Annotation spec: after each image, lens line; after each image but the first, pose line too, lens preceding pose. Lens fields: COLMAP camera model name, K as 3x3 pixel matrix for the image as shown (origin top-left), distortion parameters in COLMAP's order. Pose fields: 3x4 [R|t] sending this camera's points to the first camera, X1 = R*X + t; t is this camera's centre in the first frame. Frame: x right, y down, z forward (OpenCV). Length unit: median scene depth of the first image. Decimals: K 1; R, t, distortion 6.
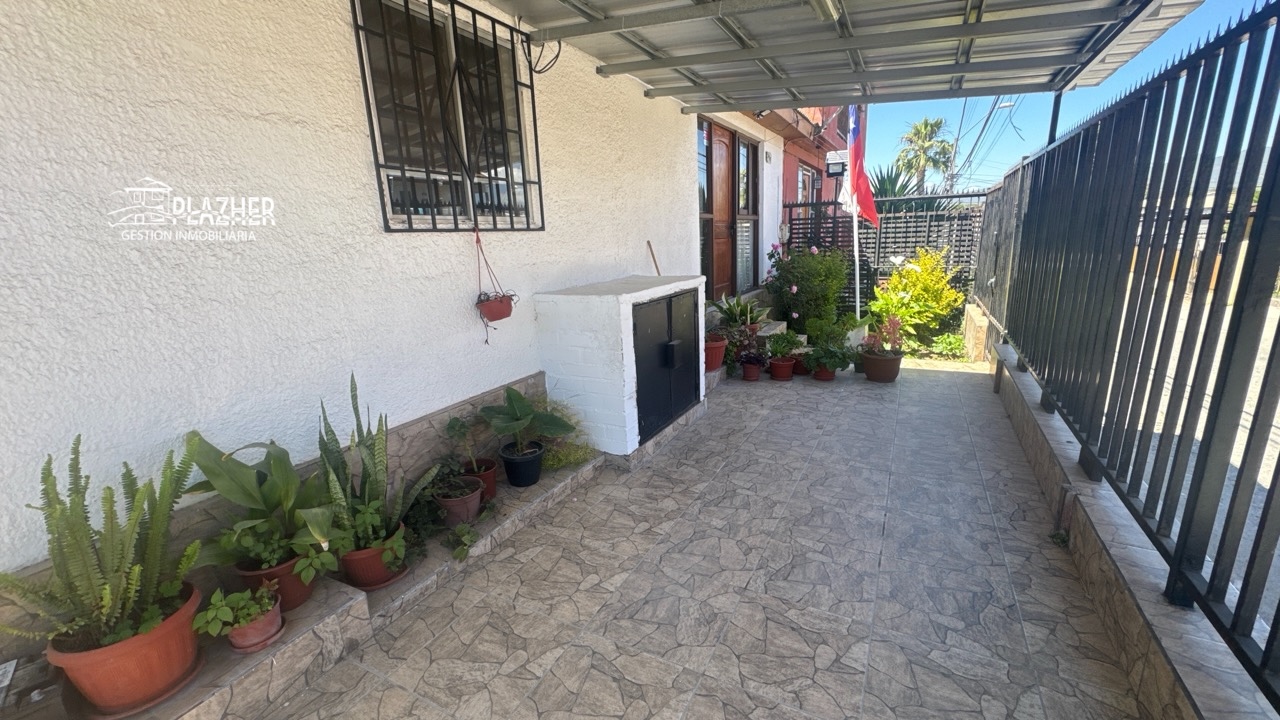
lens RADIAL K [[511.3, 0, 639.5], [0, 511.3, 359.8], [0, 0, 1]] dist [-0.003858, 0.000009]
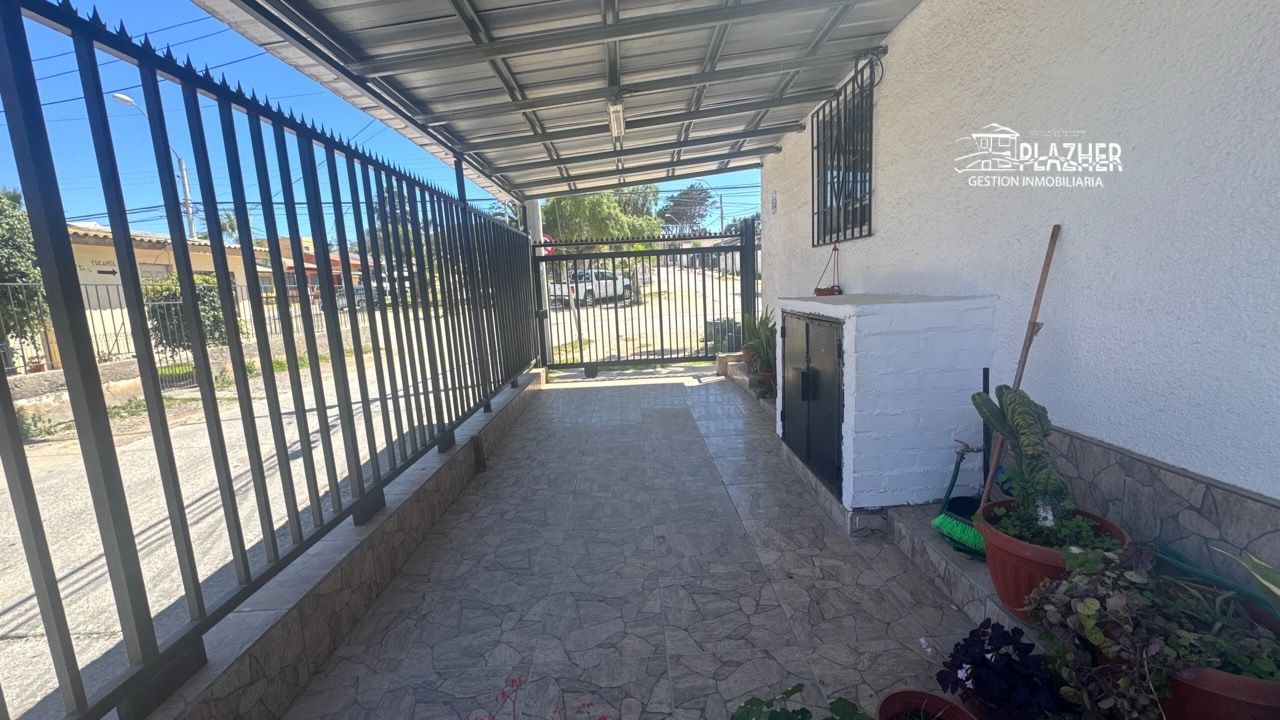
lens RADIAL K [[511.3, 0, 639.5], [0, 511.3, 359.8], [0, 0, 1]] dist [-0.003858, 0.000009]
pose [[-0.868455, 0.162027, -0.468543, 0.598287], [-0.022404, 0.931294, 0.363578, -0.302377], [0.495261, 0.326249, -0.805157, 1.325435]]
